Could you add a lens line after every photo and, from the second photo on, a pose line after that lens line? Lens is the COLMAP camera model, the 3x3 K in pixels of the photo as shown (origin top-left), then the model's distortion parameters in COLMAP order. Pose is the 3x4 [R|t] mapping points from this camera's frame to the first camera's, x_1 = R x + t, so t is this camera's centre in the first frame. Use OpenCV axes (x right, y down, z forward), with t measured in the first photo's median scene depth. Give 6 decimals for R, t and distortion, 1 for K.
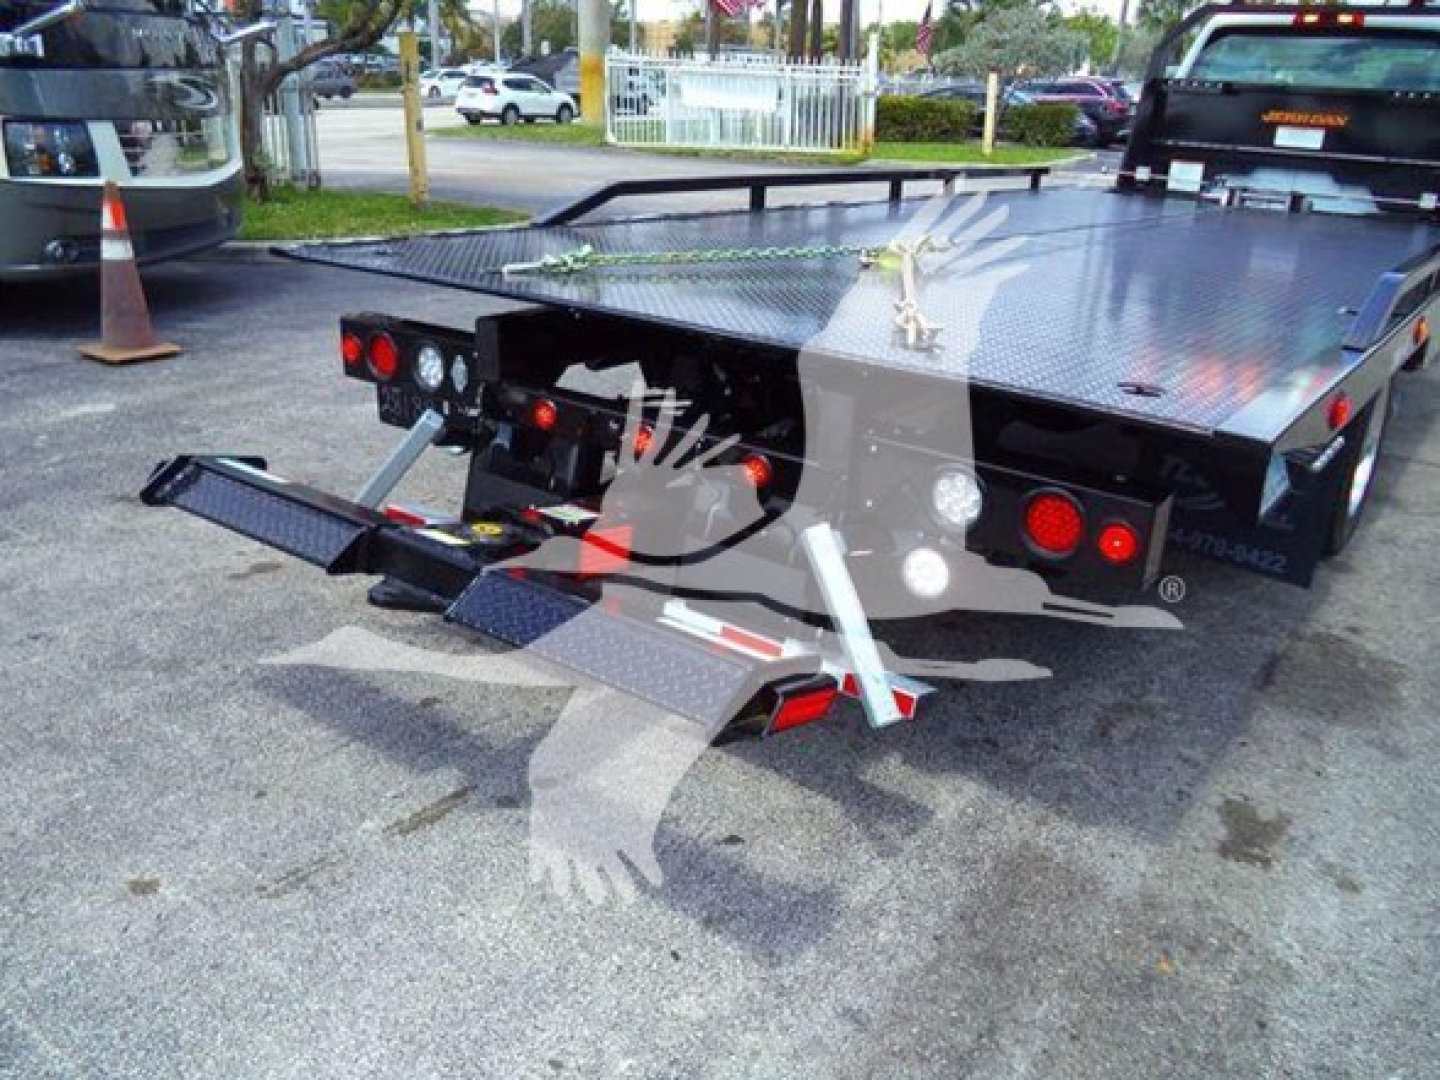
lens RADIAL K [[1182.3, 0, 740.3], [0, 1182.3, 540.7], [0, 0, 1]] dist [-0.043649, 0.040017]
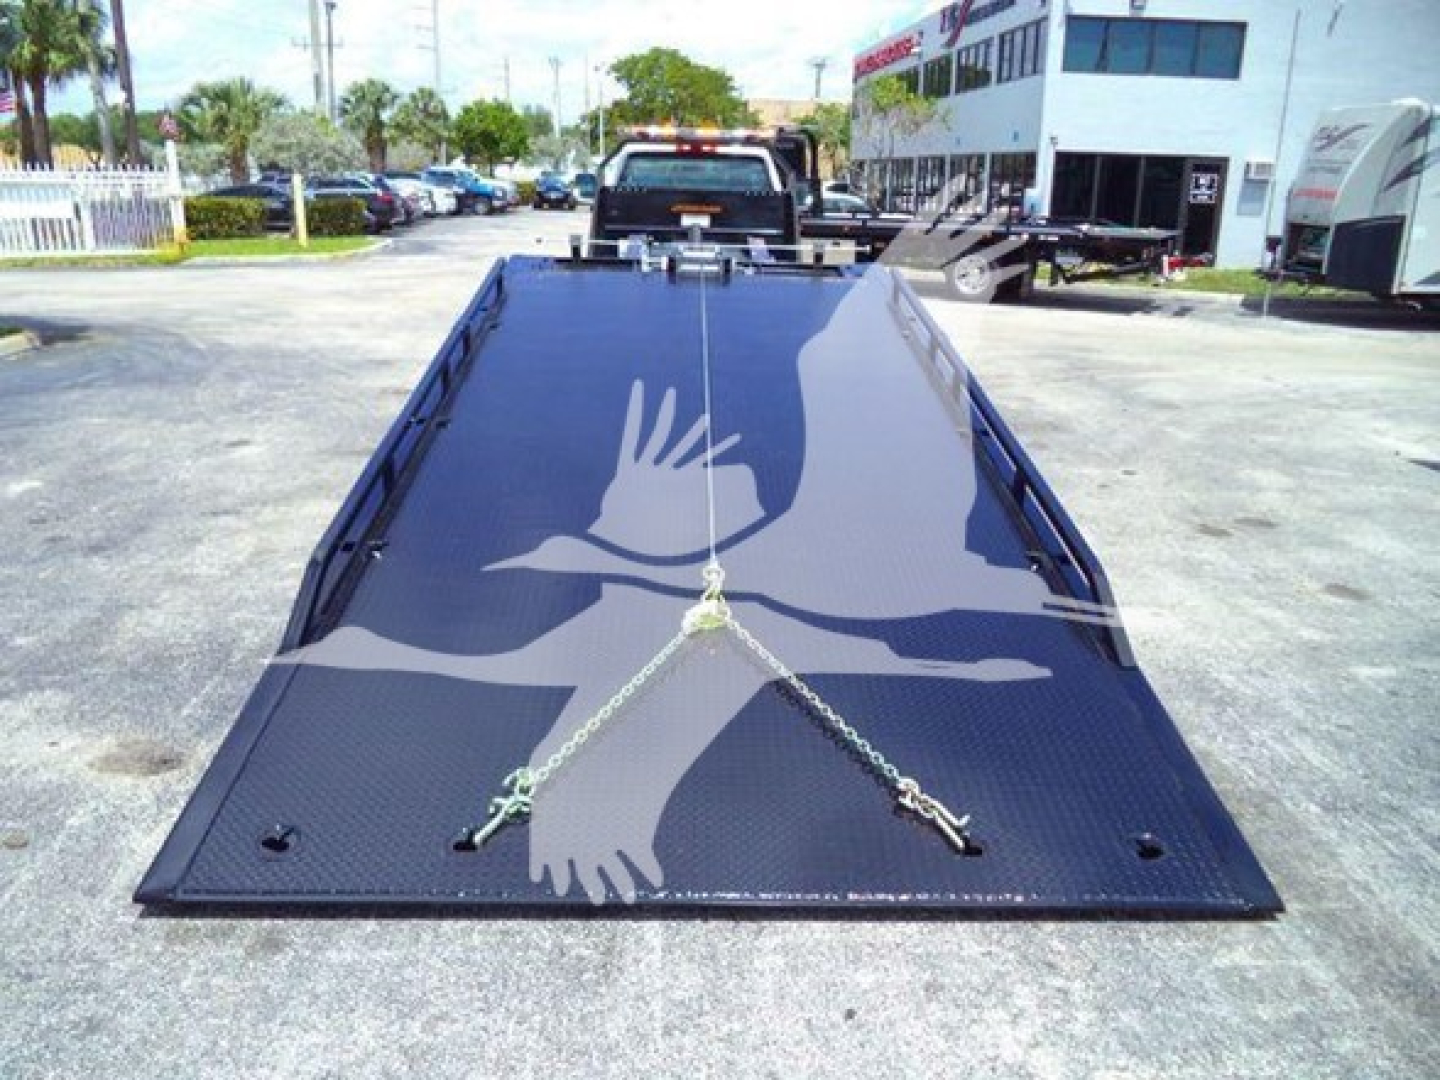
lens RADIAL K [[1160.4, 0, 745.8], [0, 1160.4, 539.4], [0, 0, 1]] dist [-0.031739, 0.014077]
pose [[0.787227, -0.200148, 0.583279, -0.478520], [0.236282, 0.971577, 0.014490, 0.069630], [-0.569601, 0.126411, 0.812142, -0.262438]]
